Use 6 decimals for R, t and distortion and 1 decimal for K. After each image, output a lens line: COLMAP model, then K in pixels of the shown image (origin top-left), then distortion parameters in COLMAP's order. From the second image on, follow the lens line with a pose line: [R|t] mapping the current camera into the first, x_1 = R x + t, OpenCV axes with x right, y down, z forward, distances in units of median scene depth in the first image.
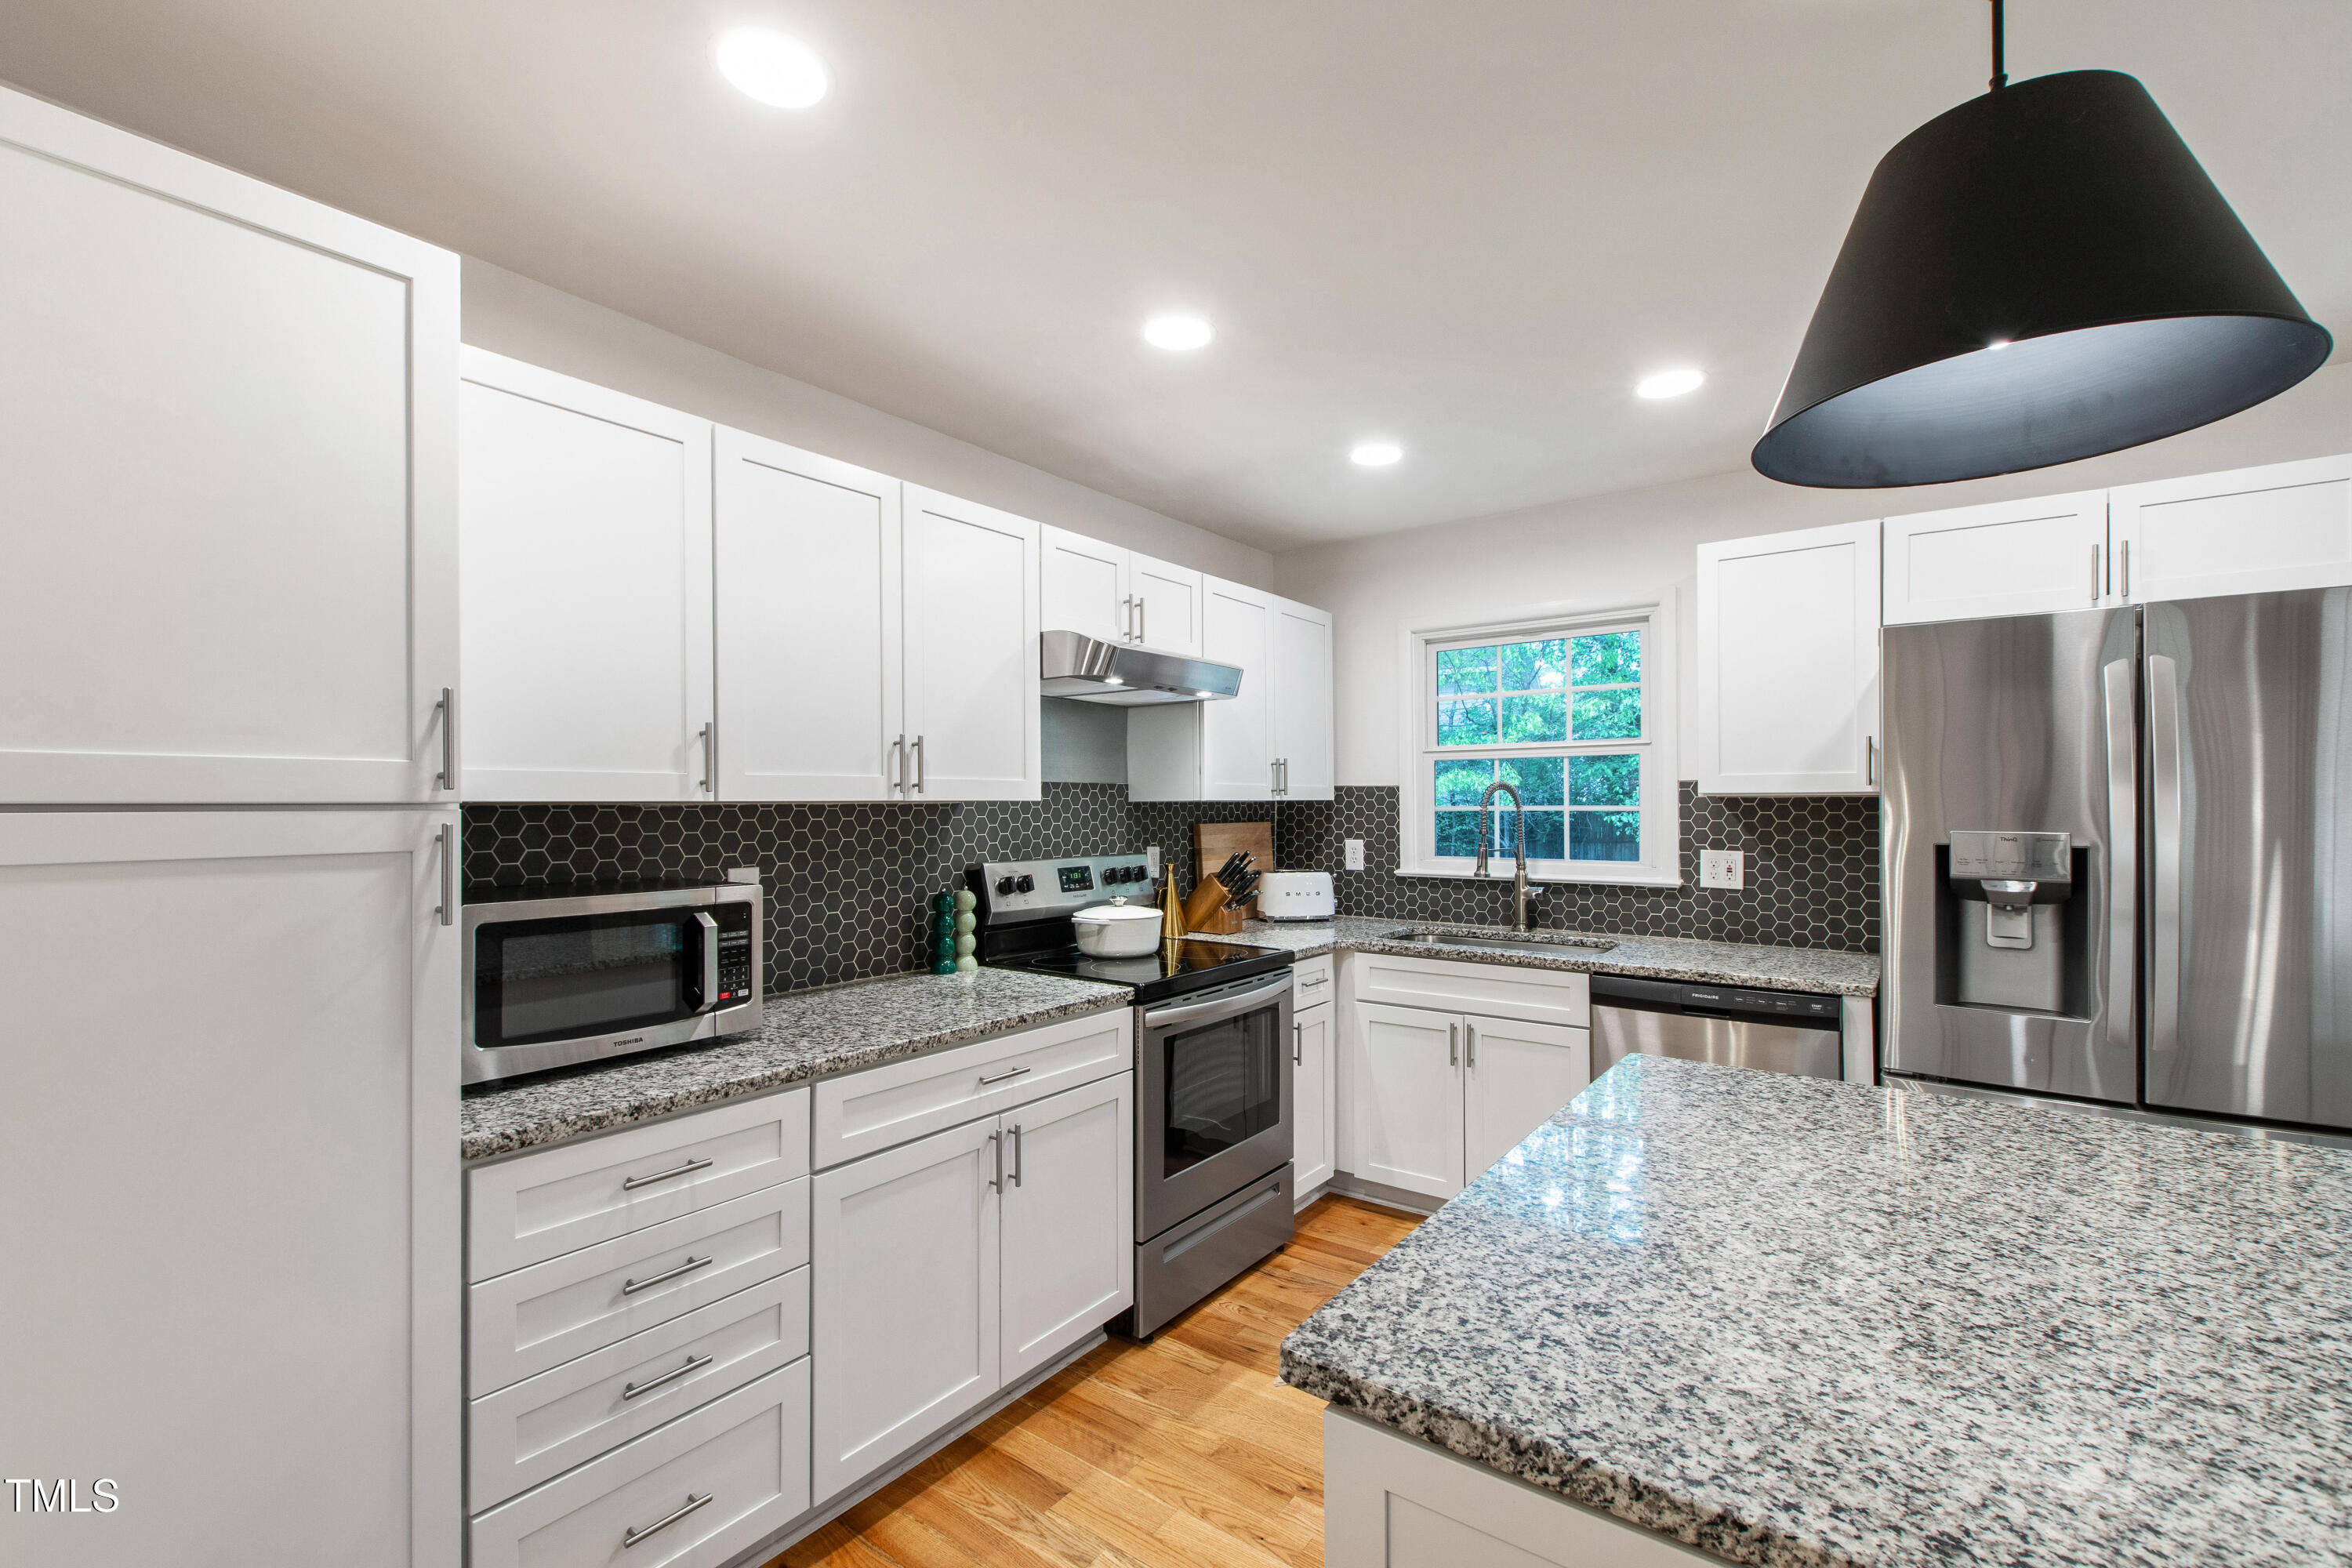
lens RADIAL K [[1021.4, 0, 1166.6], [0, 1021.4, 795.5], [0, 0, 1]] dist [0.008946, -0.004277]
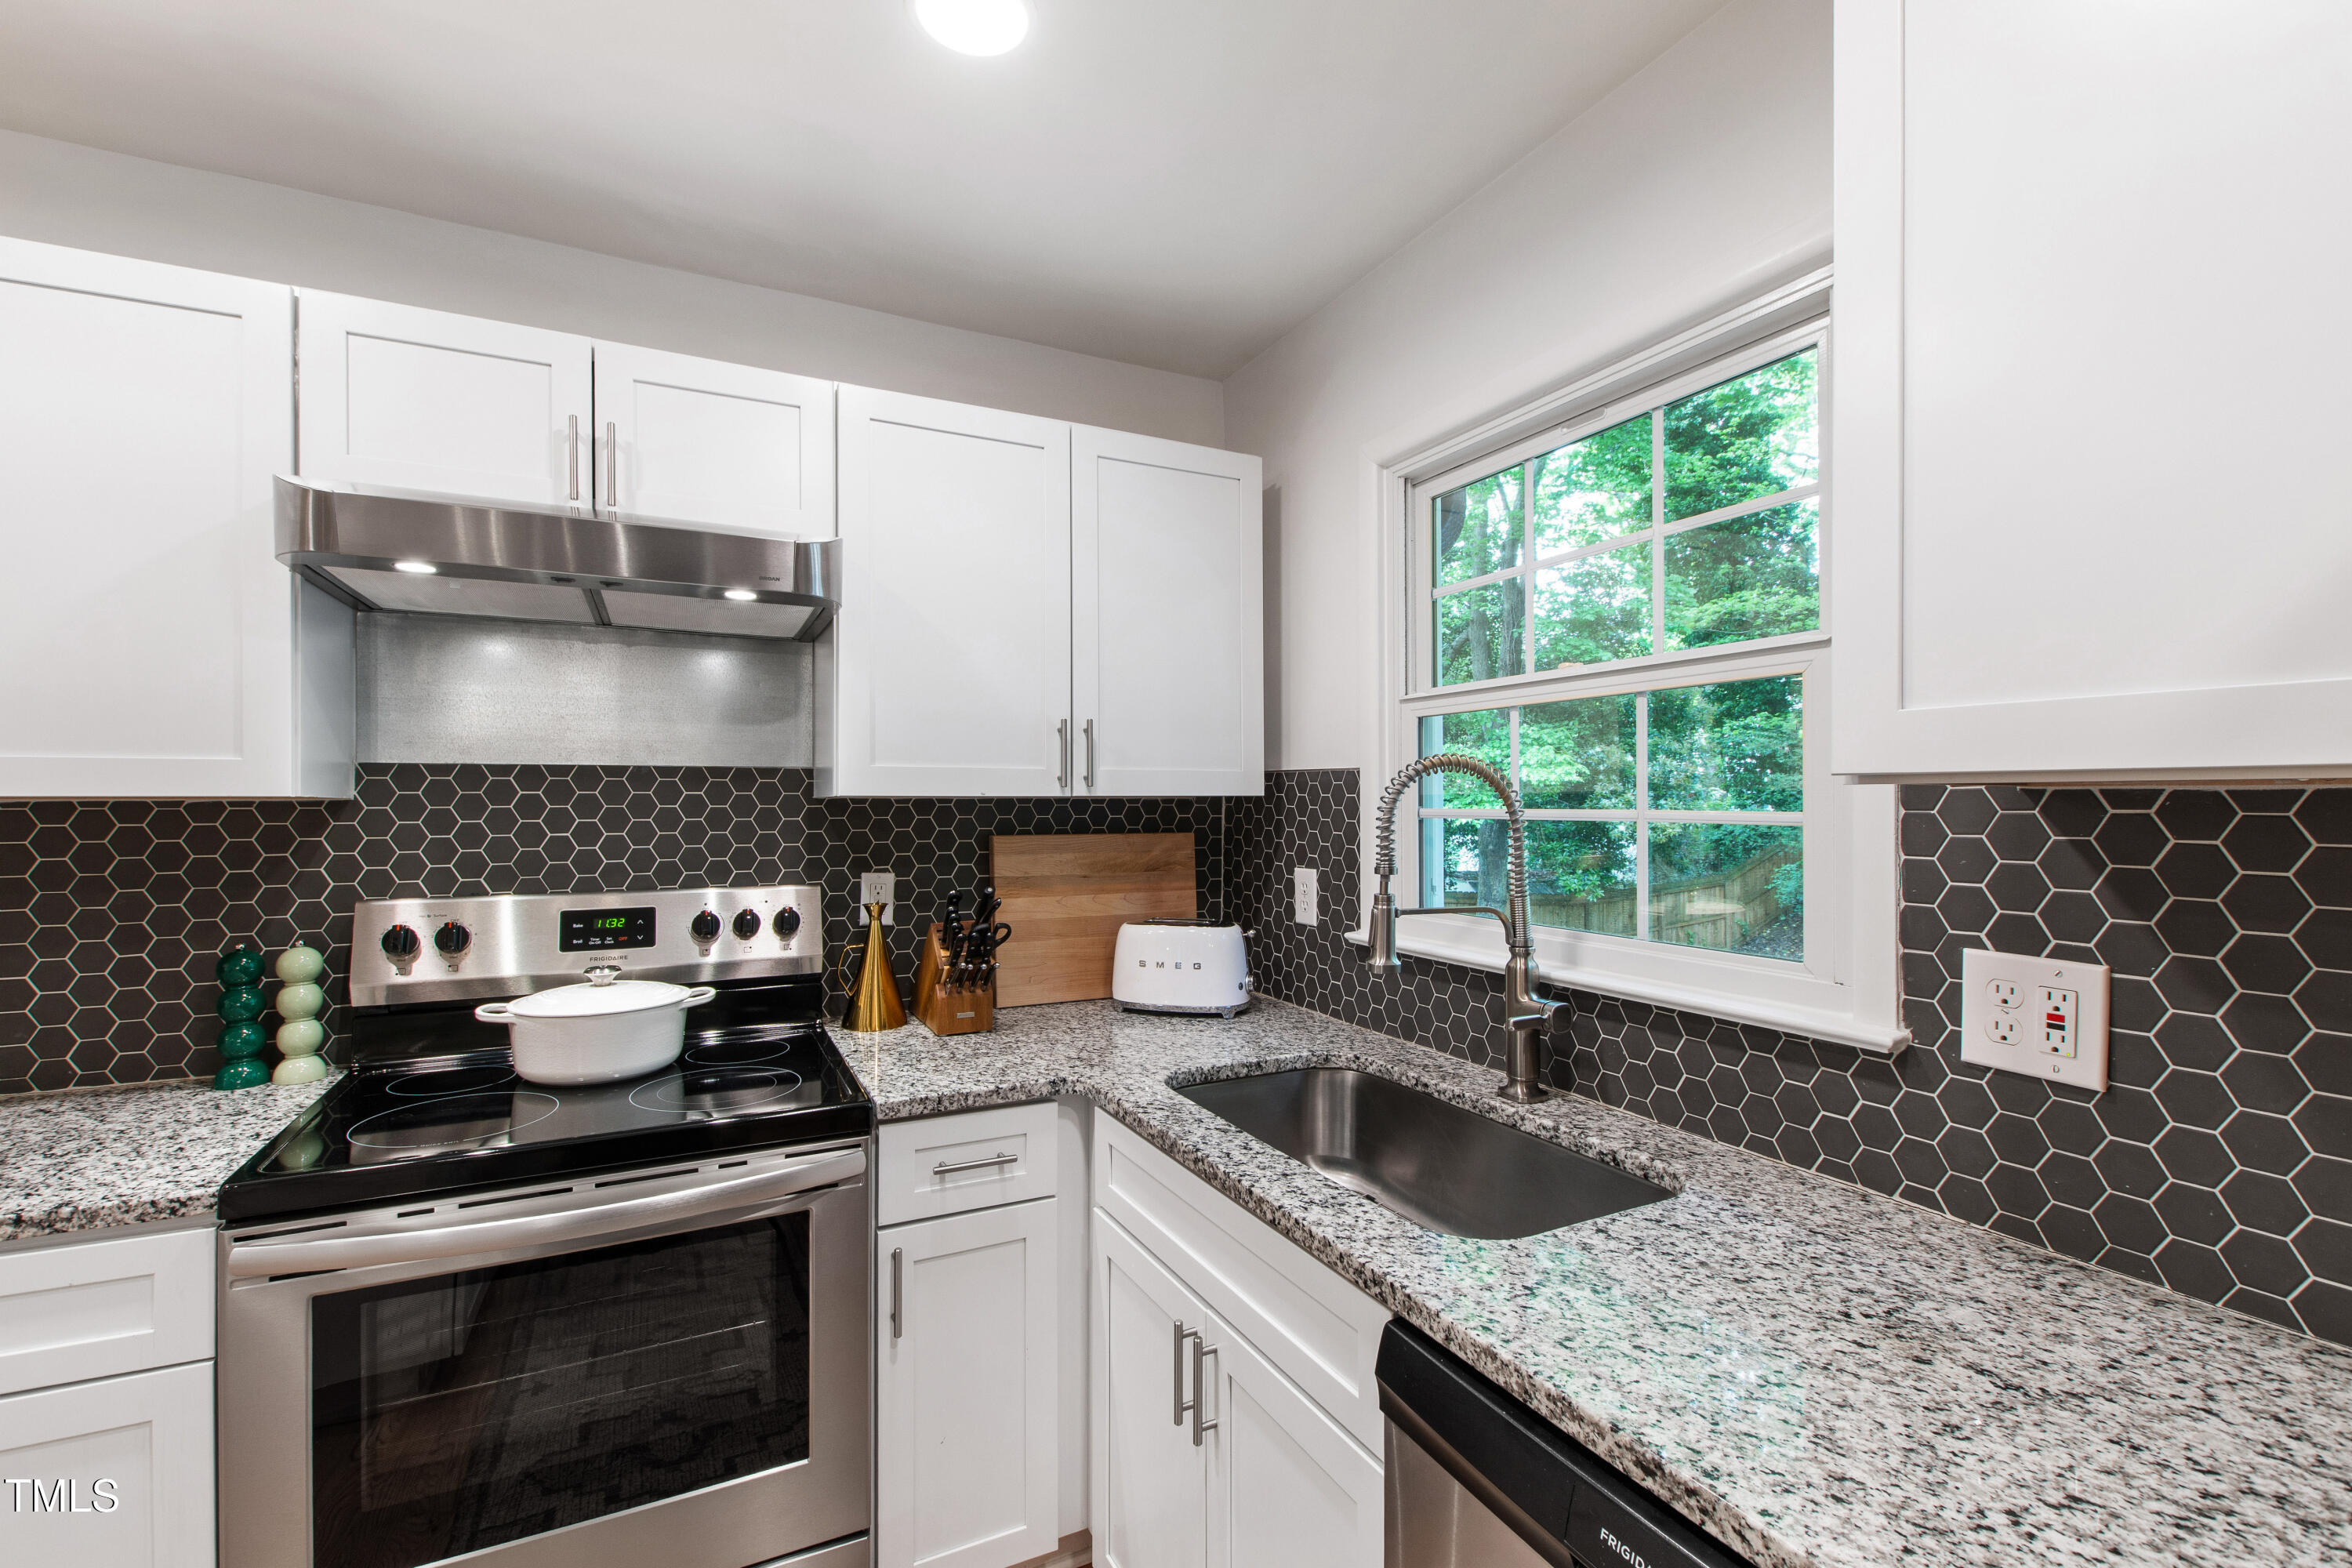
lens RADIAL K [[1021.4, 0, 1165.9], [0, 1021.4, 797.2], [0, 0, 1]] dist [0.008946, -0.004277]
pose [[0.892220, 0.001658, -0.451598, 0.435879], [0.001311, 0.999980, 0.006261, 0.002225], [0.451599, -0.006178, 0.892200, 0.582076]]
